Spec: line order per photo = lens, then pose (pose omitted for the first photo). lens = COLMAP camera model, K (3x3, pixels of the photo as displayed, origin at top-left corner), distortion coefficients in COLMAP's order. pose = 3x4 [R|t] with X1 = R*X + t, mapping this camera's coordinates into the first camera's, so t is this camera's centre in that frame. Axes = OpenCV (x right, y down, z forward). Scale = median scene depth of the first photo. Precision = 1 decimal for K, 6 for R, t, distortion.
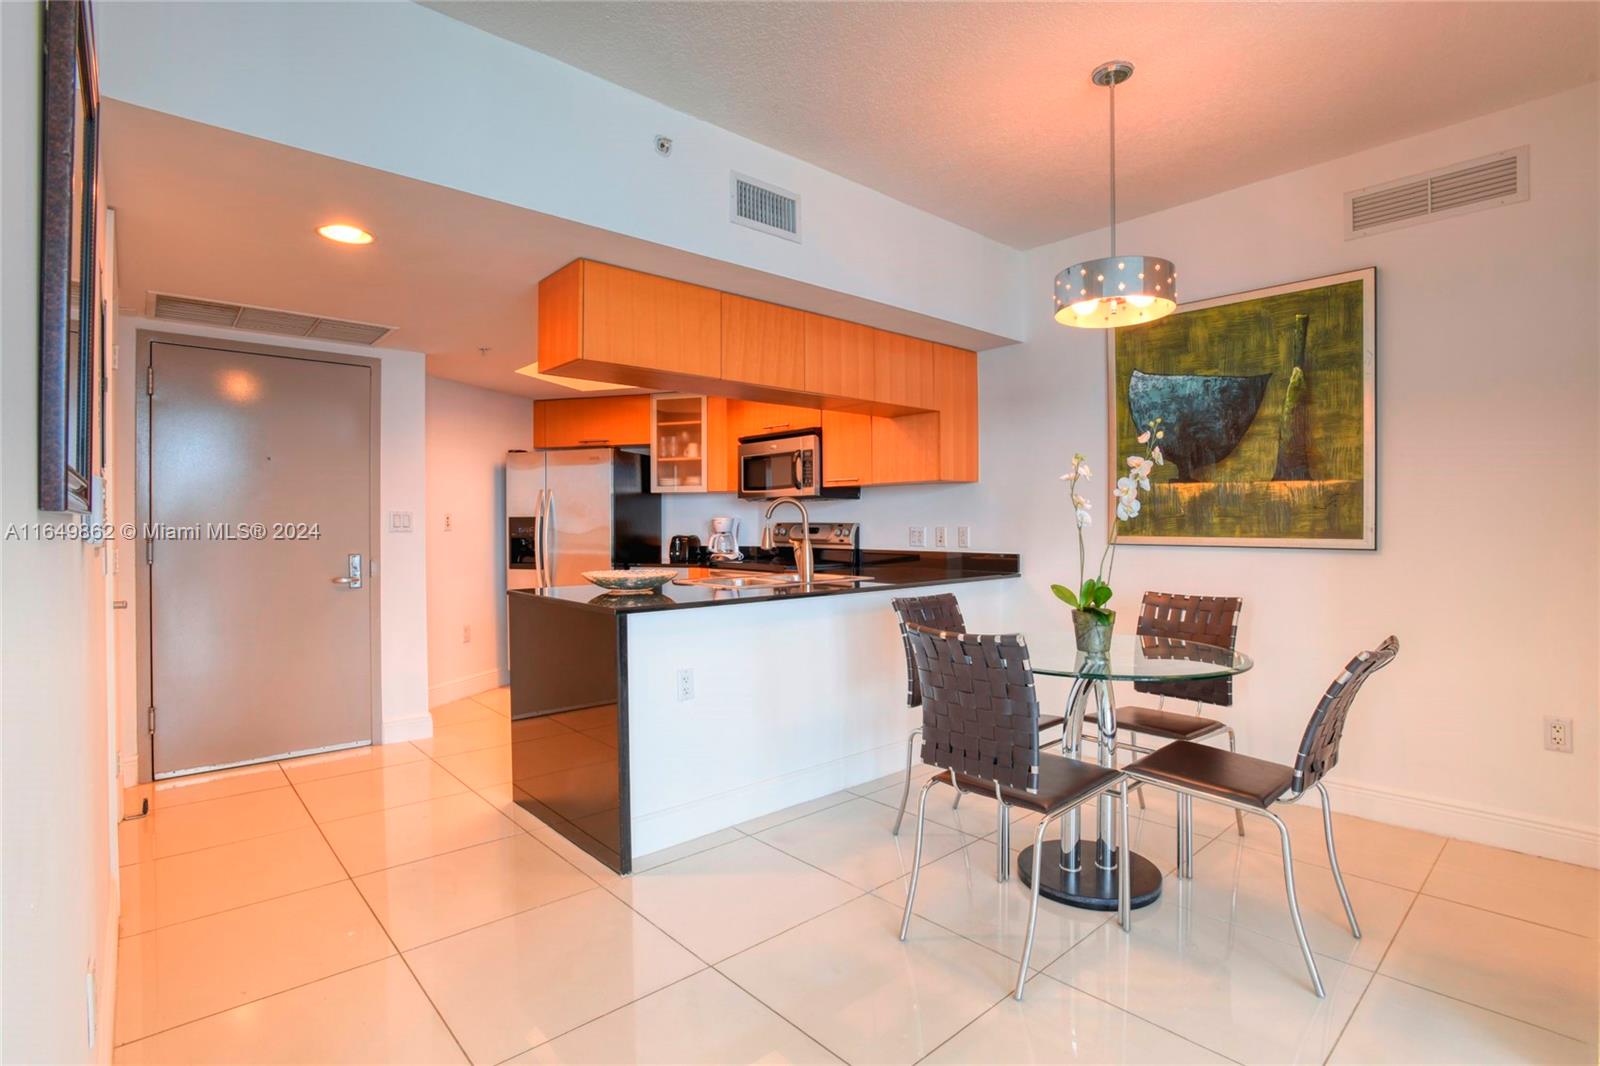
lens RADIAL K [[766.9, 0, 800.0], [0, 766.9, 533.0], [0, 0, 1]] dist [-0.072938, 0.028783]
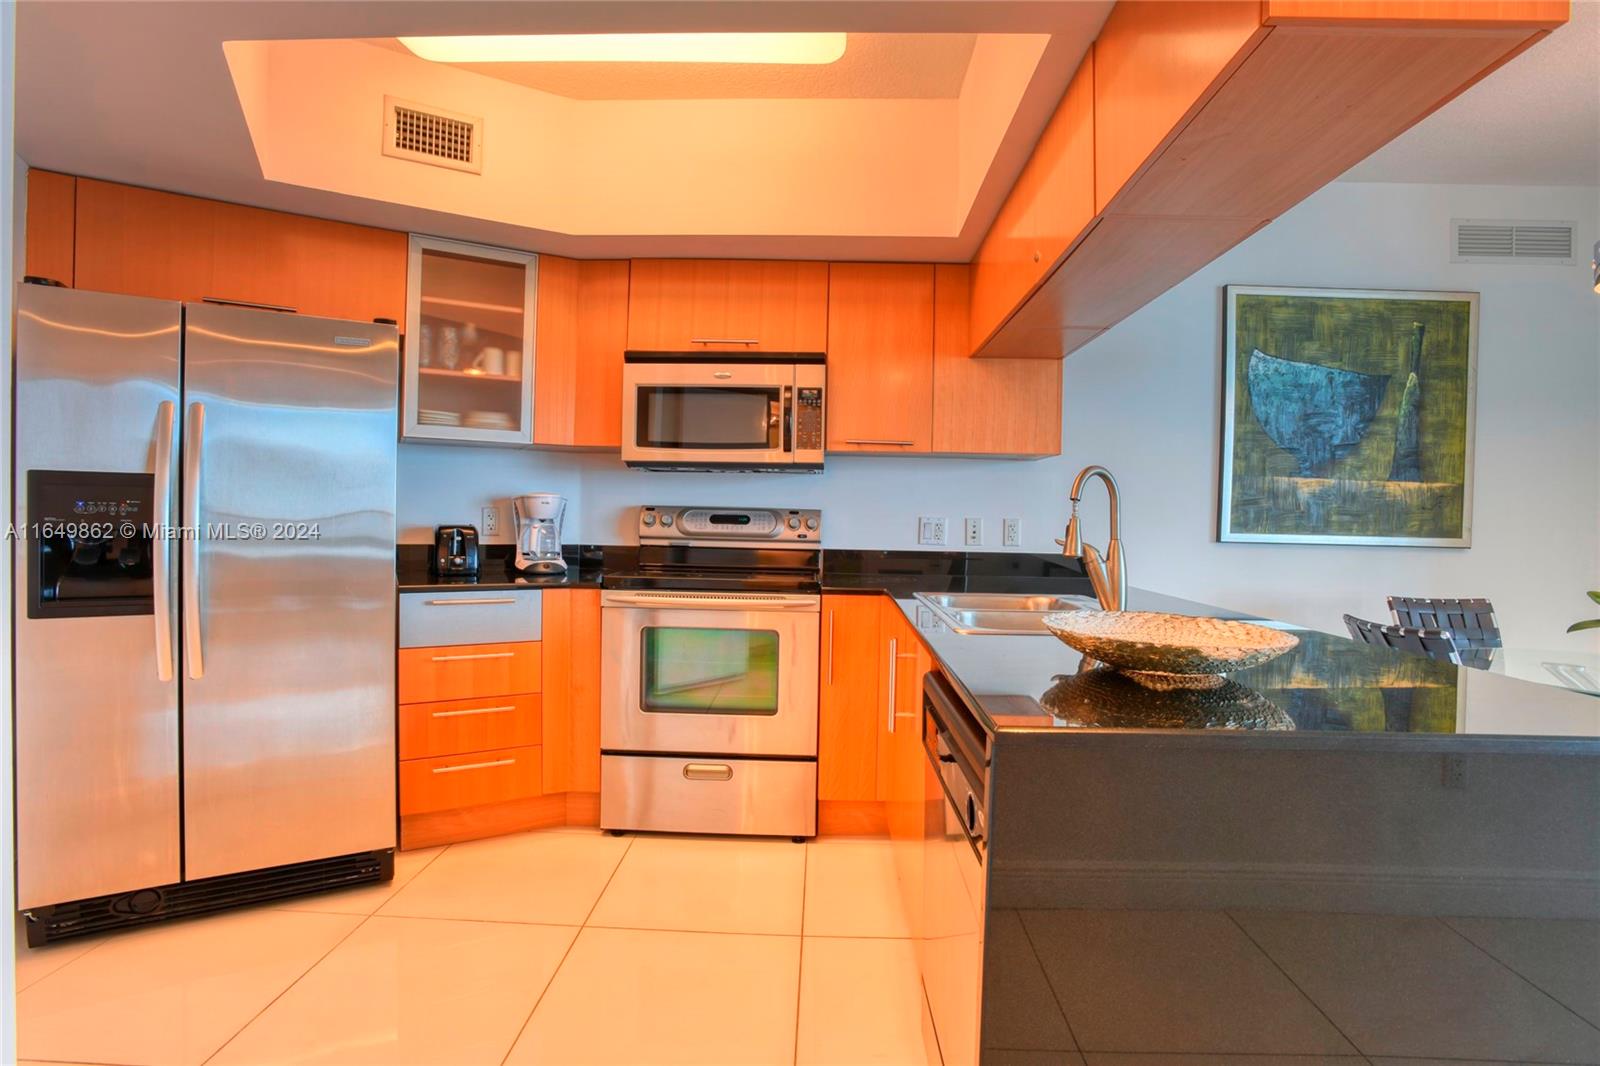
lens RADIAL K [[766.9, 0, 800.0], [0, 766.9, 533.0], [0, 0, 1]] dist [-0.072938, 0.028783]
pose [[0.692646, 0.001192, 0.721277, -0.636118], [-0.012221, 0.999874, 0.010083, 0.001406], [-0.721174, -0.015798, 0.692574, 0.853447]]
